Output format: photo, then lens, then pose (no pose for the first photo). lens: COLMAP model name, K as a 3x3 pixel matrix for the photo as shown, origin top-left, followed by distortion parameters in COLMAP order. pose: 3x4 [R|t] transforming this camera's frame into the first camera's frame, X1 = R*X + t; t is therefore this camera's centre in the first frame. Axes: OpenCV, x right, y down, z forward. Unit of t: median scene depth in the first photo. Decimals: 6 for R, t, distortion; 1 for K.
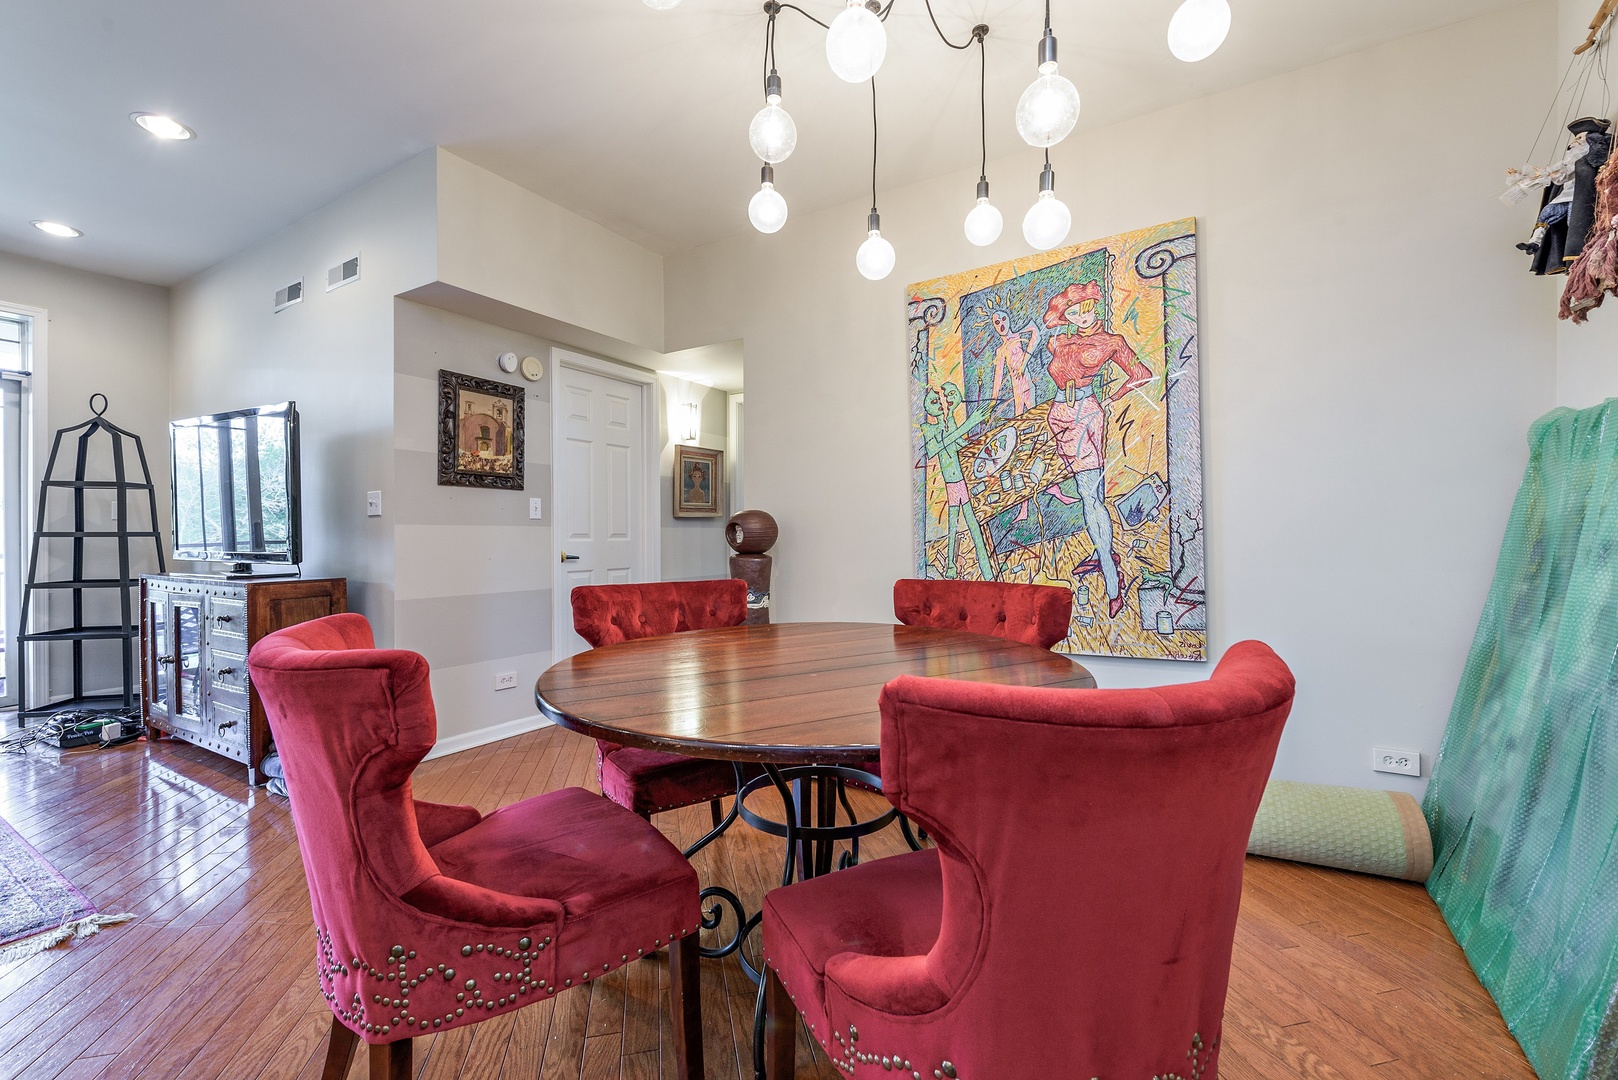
lens RADIAL K [[677.2, 0, 812.0], [0, 677.2, 541.8], [0, 0, 1]] dist [0.003120, -0.000292]
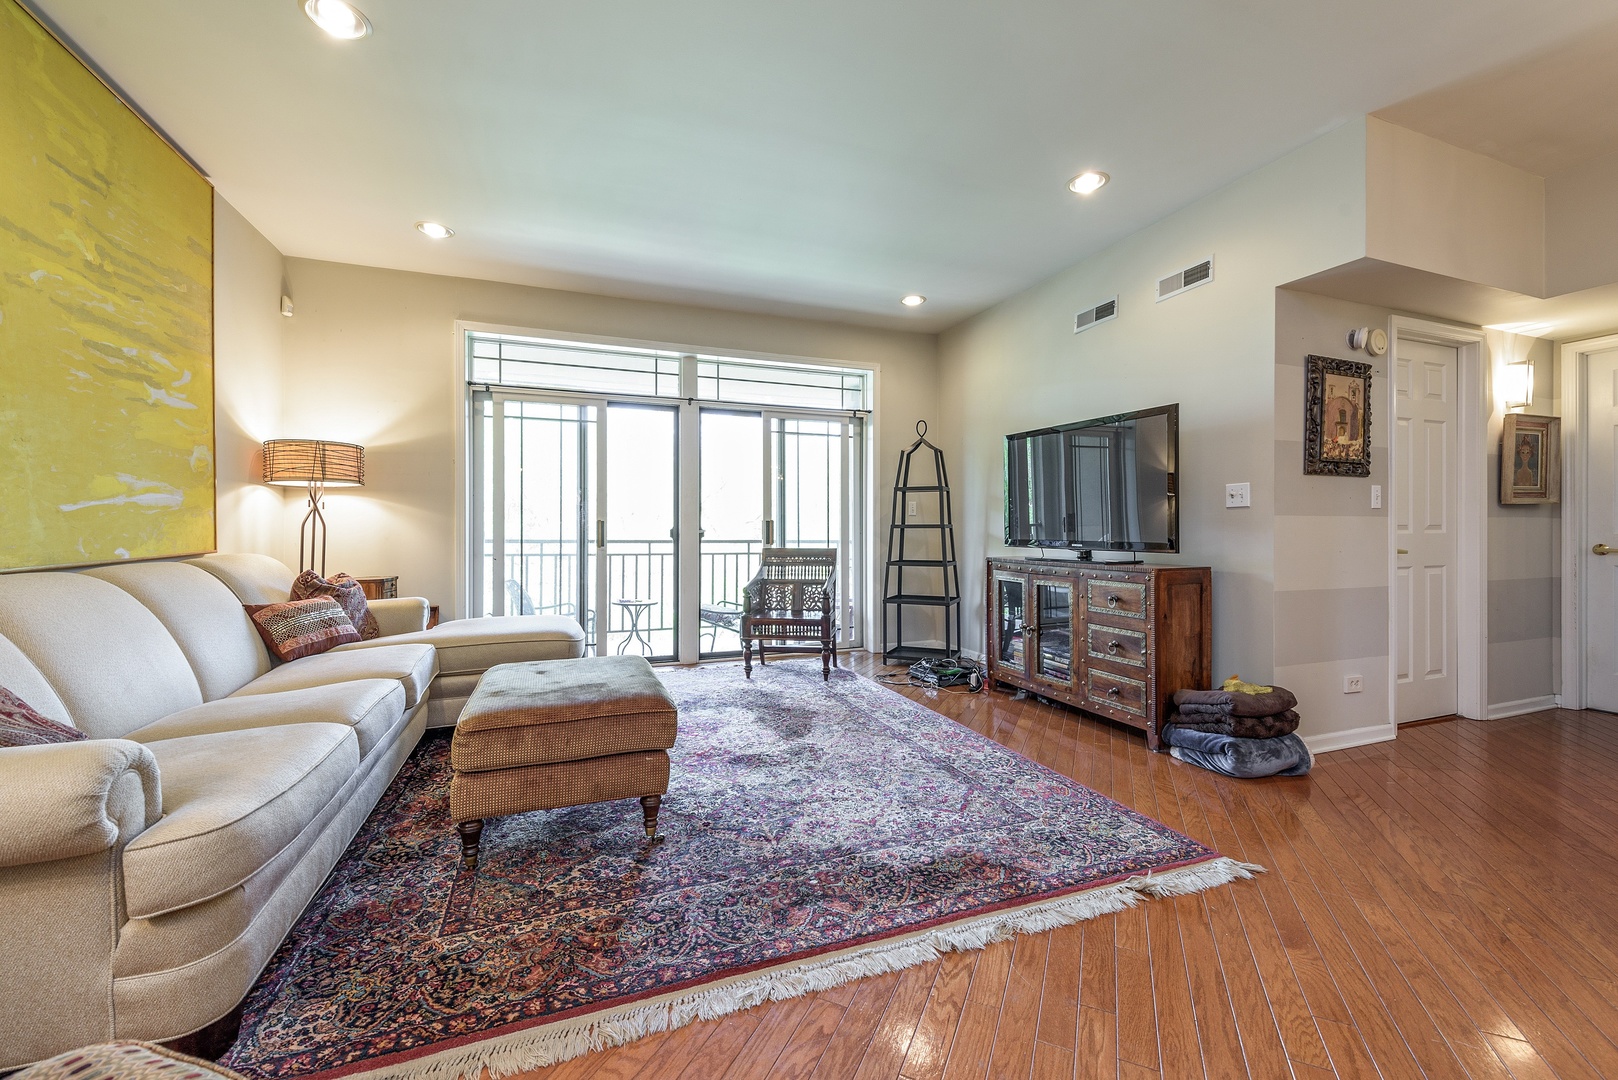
lens RADIAL K [[650.7, 0, 809.8], [0, 650.7, 533.6], [0, 0, 1]] dist [0.000900, 0.000108]
pose [[0.785482, 0.006878, -0.618846, -0.485976], [-0.007238, 0.999972, 0.001927, 0.003726], [0.618842, 0.002965, 0.785510, -0.154299]]
